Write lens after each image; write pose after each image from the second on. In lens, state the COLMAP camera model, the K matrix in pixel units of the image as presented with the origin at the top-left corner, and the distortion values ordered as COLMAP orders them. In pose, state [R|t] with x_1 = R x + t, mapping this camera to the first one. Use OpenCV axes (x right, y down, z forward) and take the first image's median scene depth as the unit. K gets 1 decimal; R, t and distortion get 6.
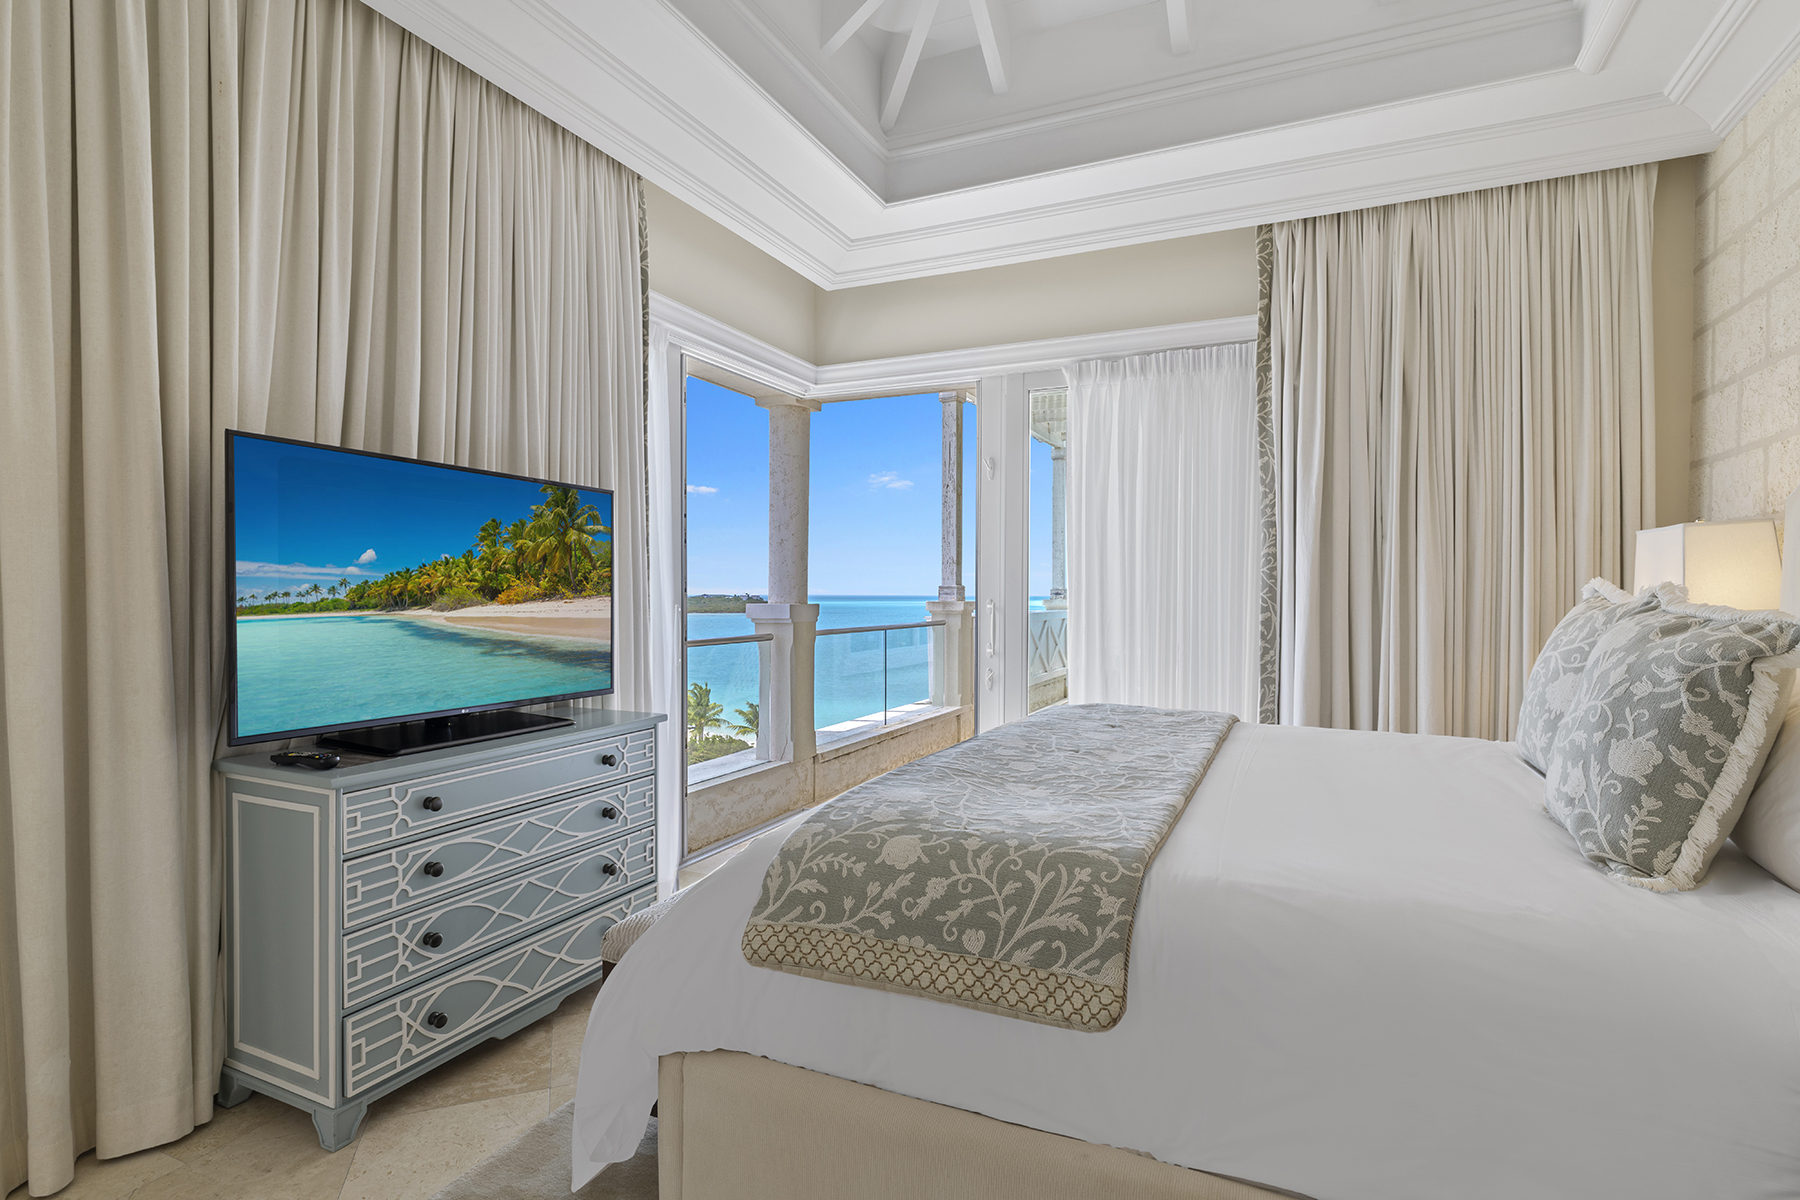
lens RADIAL K [[894.7, 0, 897.6], [0, 894.7, 607.0], [0, 0, 1]] dist [0.001036, -0.000990]
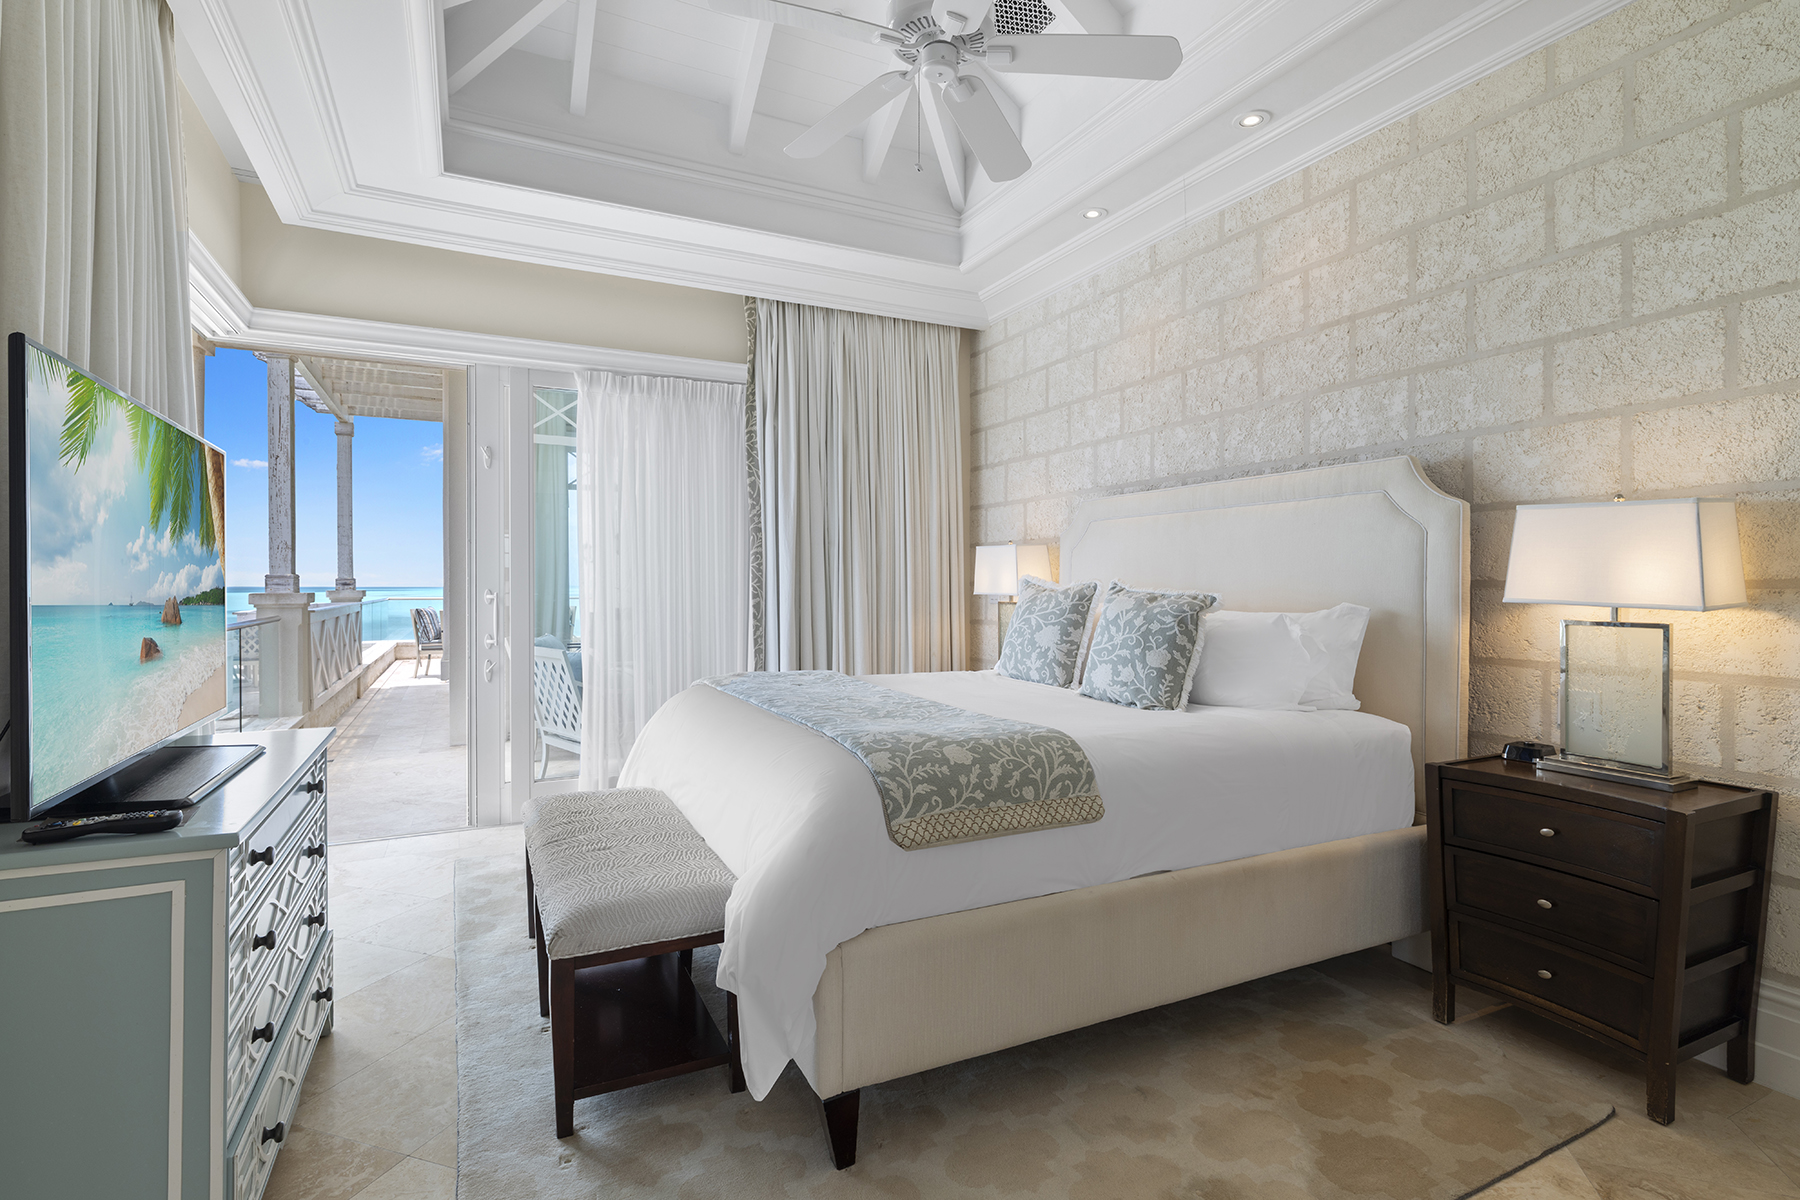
lens RADIAL K [[868.1, 0, 899.4], [0, 868.1, 585.1], [0, 0, 1]] dist [-0.000895, 0.000407]
pose [[0.628874, -0.002774, 0.777502, -0.564238], [0.013166, 0.999888, -0.007082, -0.001186], [-0.777396, 0.014691, 0.628840, 0.074095]]
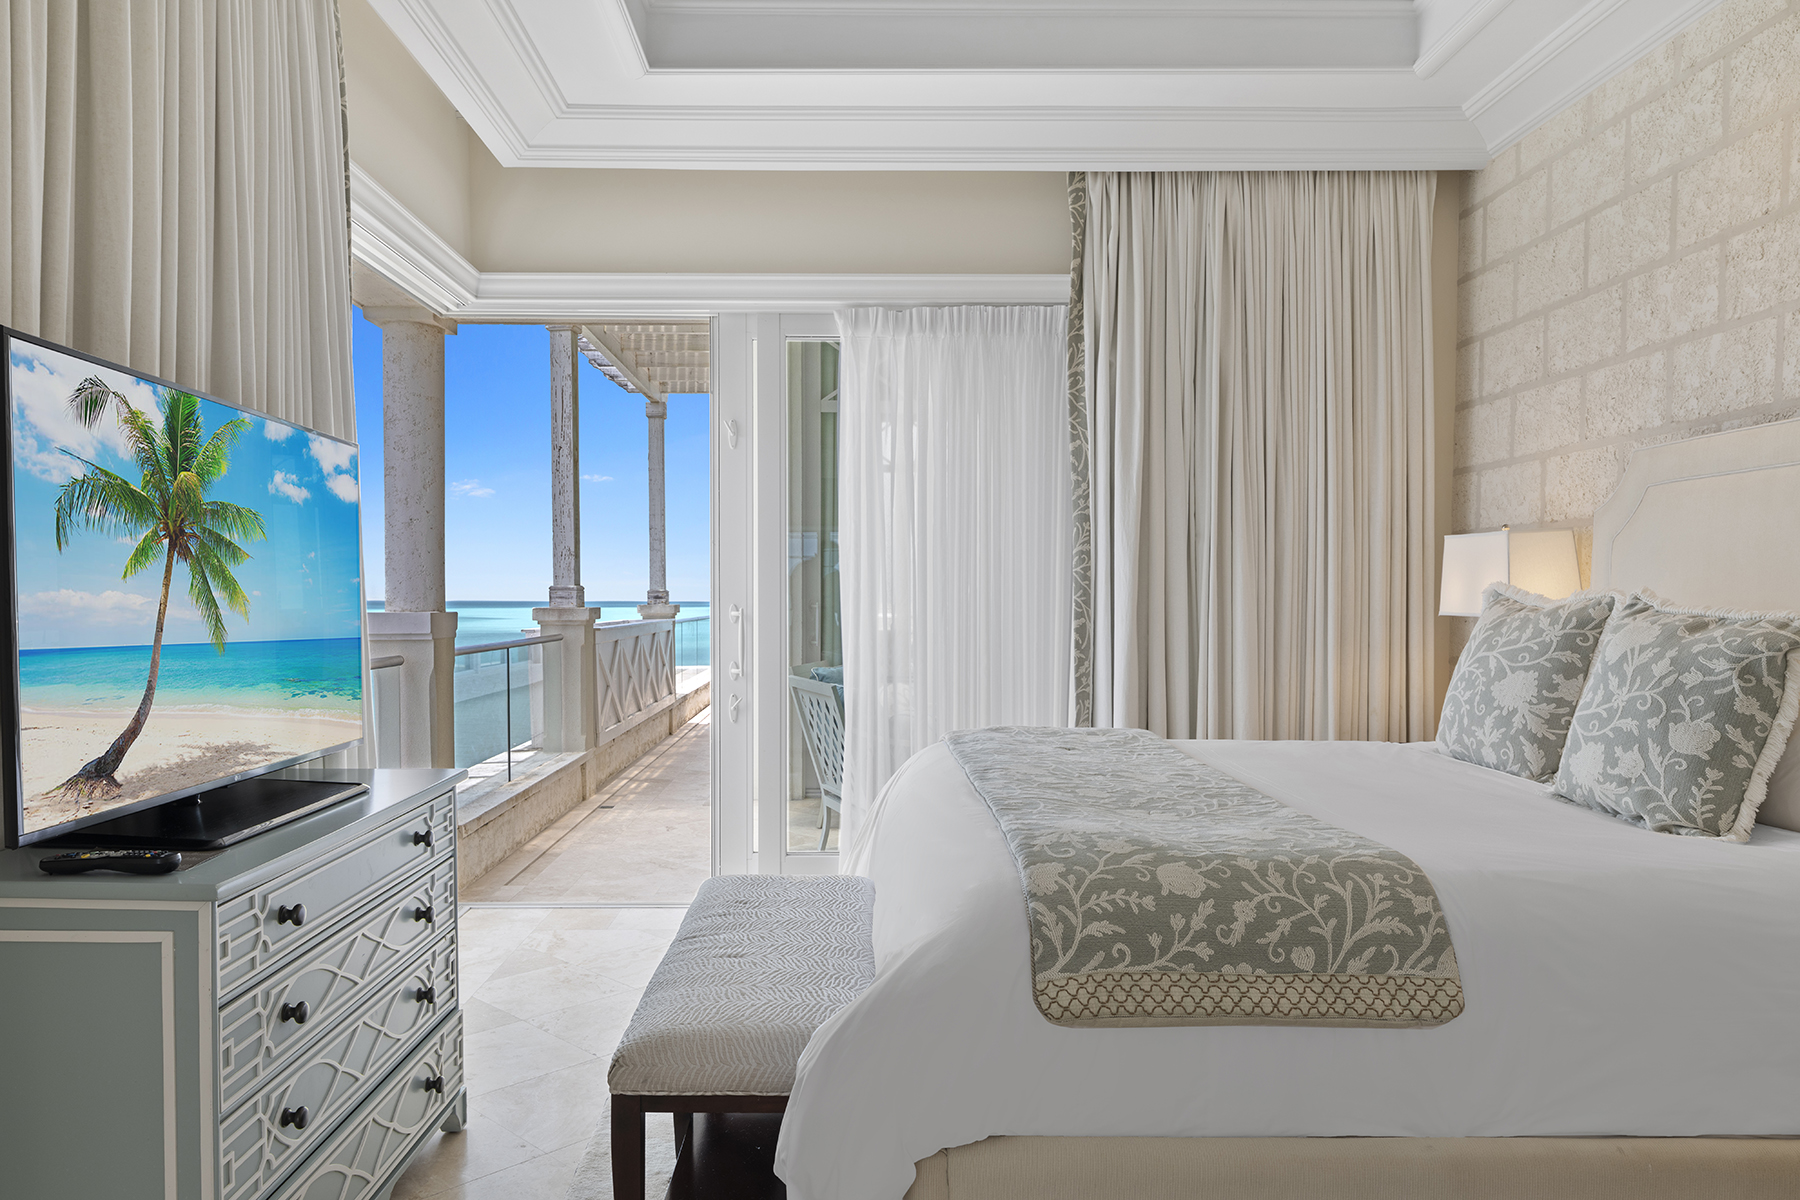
lens RADIAL K [[1220.4, 0, 849.0], [0, 1220.4, 643.7], [0, 0, 1]] dist [0.015042, -0.019019]
pose [[0.908943, -0.016395, 0.416599, -0.387584], [0.006797, 0.999676, 0.024511, 0.000061], [-0.416866, -0.019448, 0.908760, 0.007257]]
